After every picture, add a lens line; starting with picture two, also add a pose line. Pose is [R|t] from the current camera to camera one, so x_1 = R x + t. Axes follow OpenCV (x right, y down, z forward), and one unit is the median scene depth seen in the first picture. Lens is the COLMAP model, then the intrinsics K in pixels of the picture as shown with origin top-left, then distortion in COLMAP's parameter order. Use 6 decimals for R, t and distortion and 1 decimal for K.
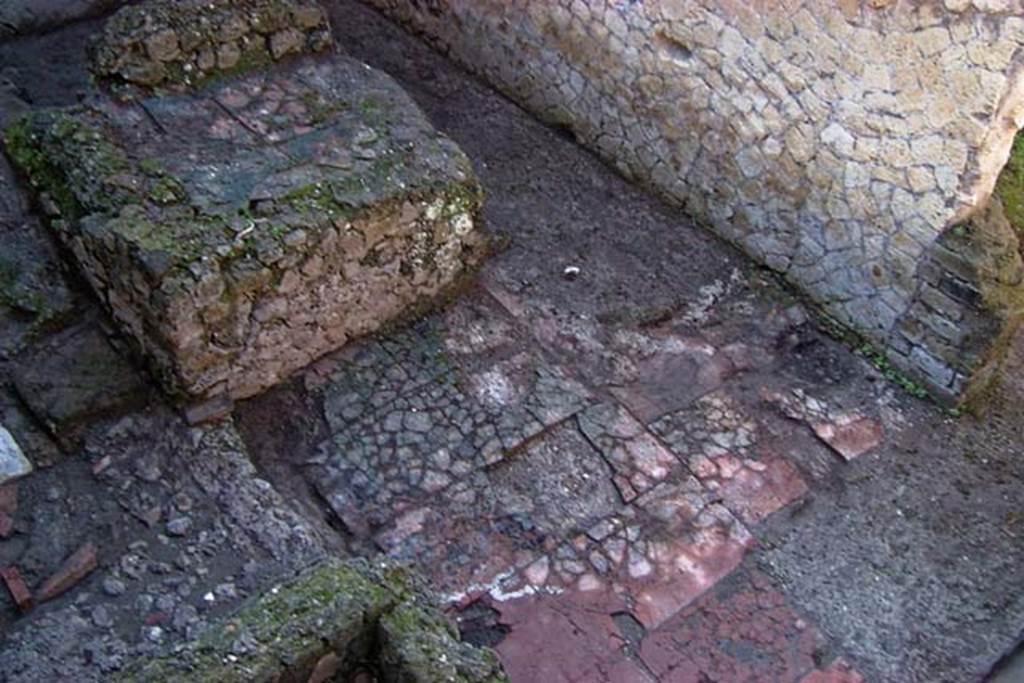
lens RADIAL K [[1027.3, 0, 506.3], [0, 1027.3, 321.5], [0, 0, 1]] dist [-0.164719, 0.216007]
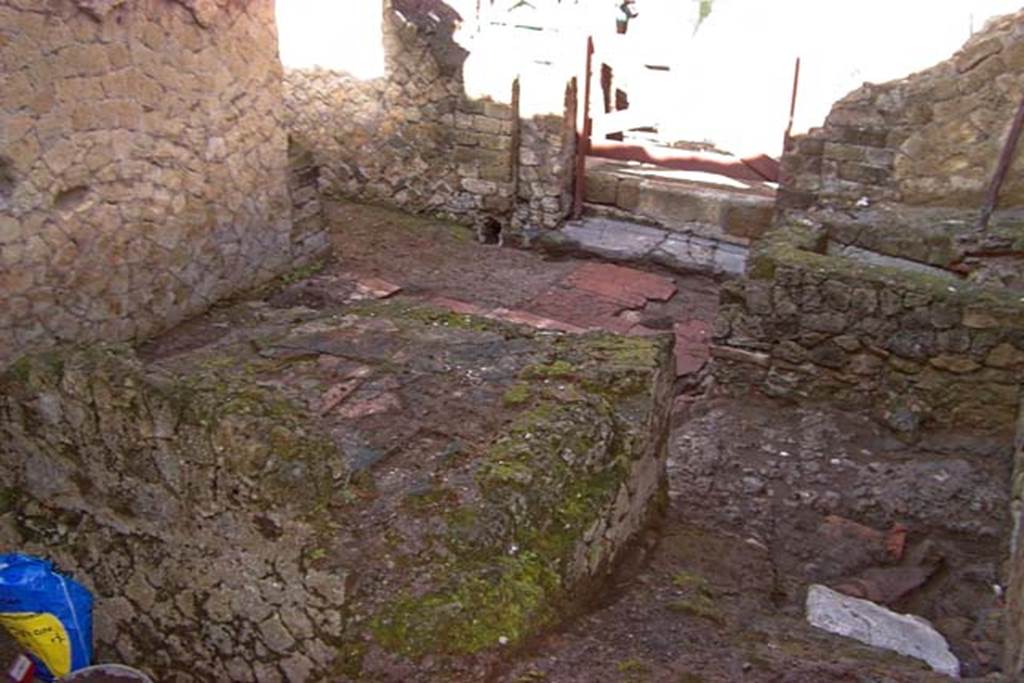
lens RADIAL K [[1027.3, 0, 506.3], [0, 1027.3, 321.5], [0, 0, 1]] dist [-0.164719, 0.216007]
pose [[-0.403615, -0.443619, 0.800186, -0.961926], [0.579084, 0.553251, 0.598811, -0.662096], [-0.708348, 0.705064, 0.033593, 0.983415]]
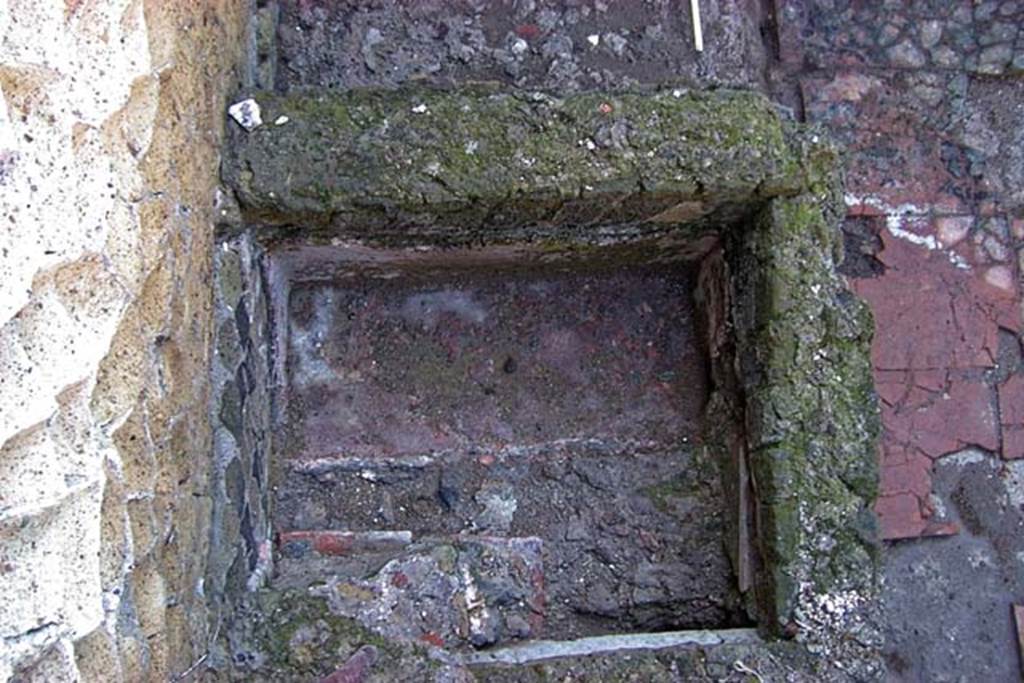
lens RADIAL K [[1026.5, 0, 502.0], [0, 1026.5, 327.6], [0, 0, 1]] dist [-0.164420, 0.212273]
pose [[0.805723, 0.571530, -0.155447, -0.084680], [-0.414804, 0.731837, 0.540696, 0.027454], [0.422786, -0.371171, 0.826731, 0.181207]]
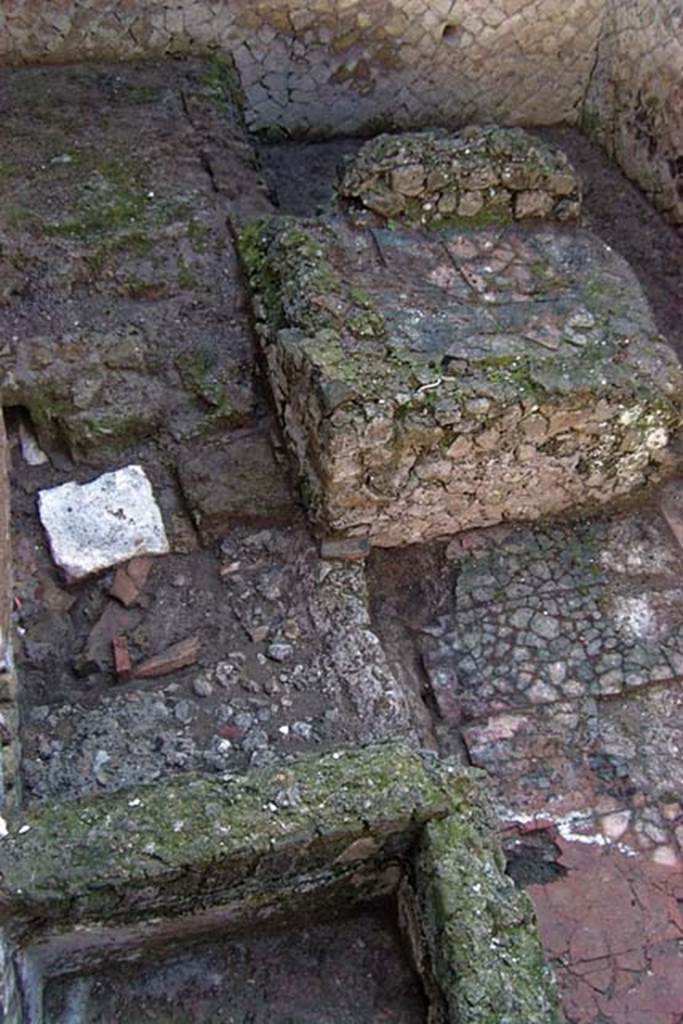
lens RADIAL K [[1026.5, 0, 364.4], [0, 1026.5, 506.7], [0, 0, 1]] dist [-0.164420, 0.212273]
pose [[0.907562, 0.293224, -0.300586, 0.013787], [-0.286081, 0.955749, 0.068573, -0.026762], [0.307392, 0.023758, 0.951286, 0.053700]]
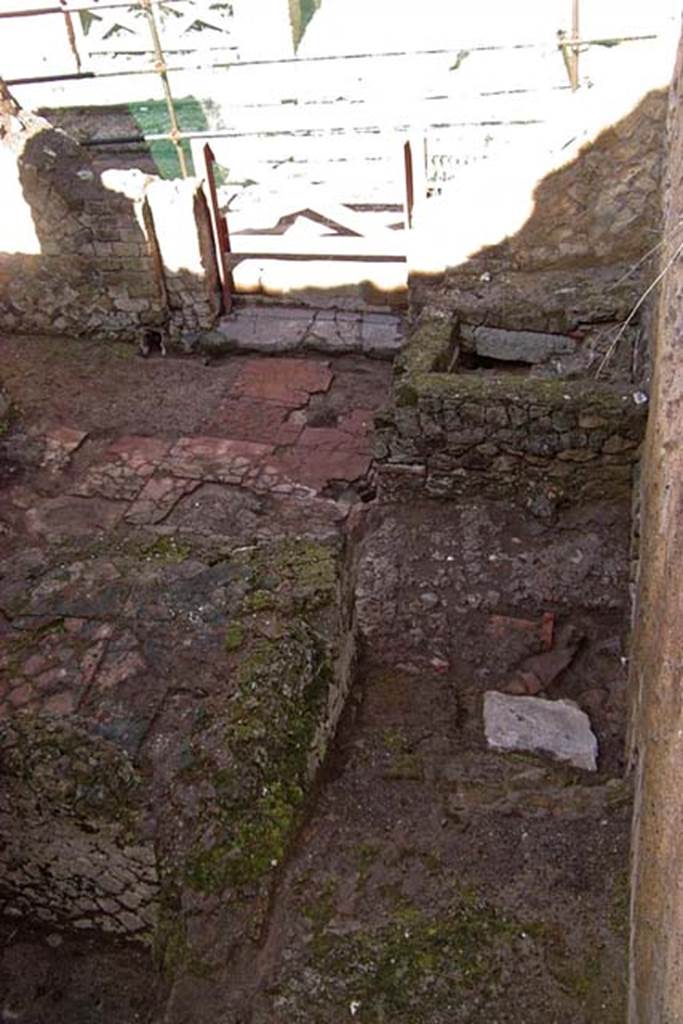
lens RADIAL K [[1027.3, 0, 320.7], [0, 1027.3, 527.4], [0, 0, 1]] dist [-0.164719, 0.216007]
pose [[-0.598625, -0.528525, 0.601922, -0.950778], [0.576322, 0.237708, 0.781887, -0.904602], [-0.556328, 0.814958, 0.162303, 0.752103]]
